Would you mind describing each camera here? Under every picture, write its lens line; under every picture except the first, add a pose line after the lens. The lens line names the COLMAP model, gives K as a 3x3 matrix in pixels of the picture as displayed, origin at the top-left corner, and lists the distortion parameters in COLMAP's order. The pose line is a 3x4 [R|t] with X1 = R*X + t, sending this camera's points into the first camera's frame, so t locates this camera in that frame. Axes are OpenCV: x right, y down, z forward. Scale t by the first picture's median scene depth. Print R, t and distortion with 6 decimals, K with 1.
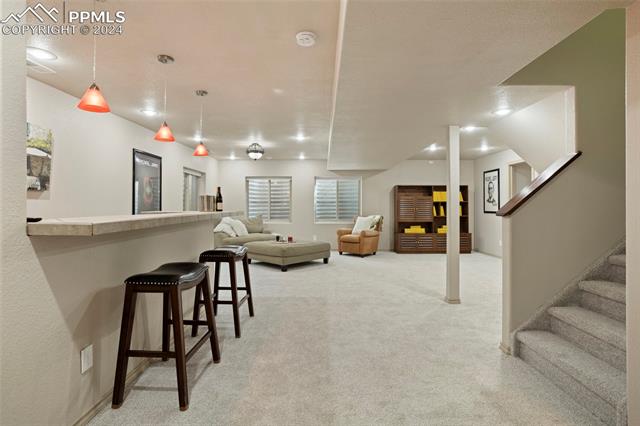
lens RADIAL K [[348.2, 0, 317.3], [0, 348.2, 207.9], [0, 0, 1]] dist [-0.030872, -0.000613]
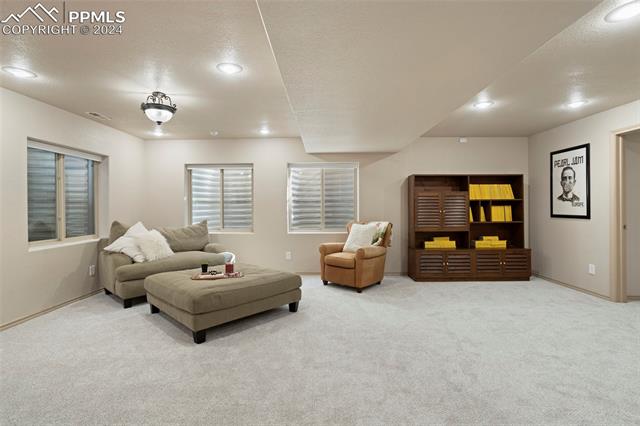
lens RADIAL K [[326.7, 0, 321.2], [0, 326.7, 215.0], [0, 0, 1]] dist [-0.003434, 0.000427]
pose [[0.999965, -0.005208, 0.006571, 0.054343], [0.005044, 0.999679, 0.024838, -0.006626], [-0.006698, -0.024804, 0.999670, 0.393958]]
